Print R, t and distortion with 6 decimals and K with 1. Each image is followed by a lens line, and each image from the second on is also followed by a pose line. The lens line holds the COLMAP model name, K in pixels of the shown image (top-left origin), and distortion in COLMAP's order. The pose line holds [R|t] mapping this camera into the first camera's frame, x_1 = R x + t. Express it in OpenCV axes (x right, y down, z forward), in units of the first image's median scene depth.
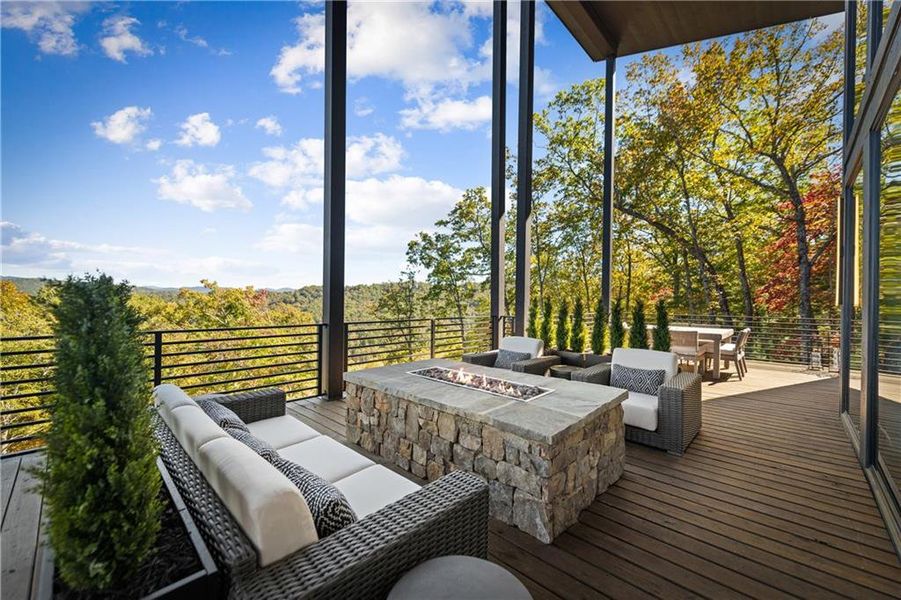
lens RADIAL K [[358.2, 0, 450.5], [0, 358.2, 300.0], [0, 0, 1]] dist [0.000014, 0.000069]
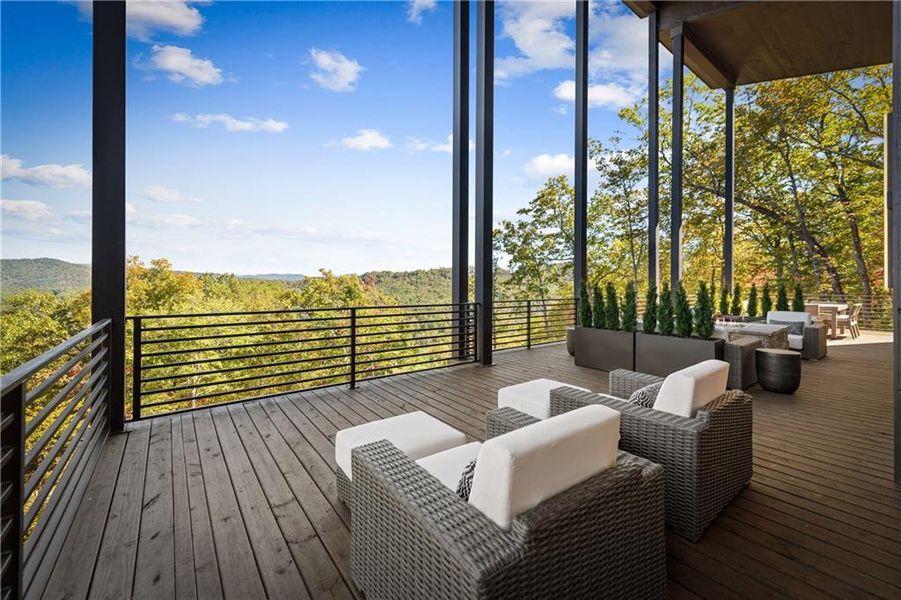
lens RADIAL K [[363.2, 0, 449.3], [0, 363.2, 282.6], [0, 0, 1]] dist [-0.000258, -0.000372]
pose [[0.986504, -0.008142, -0.163533, -0.085239], [0.007232, 0.999955, -0.006161, -0.000687], [0.163576, 0.004895, 0.986519, -0.108717]]
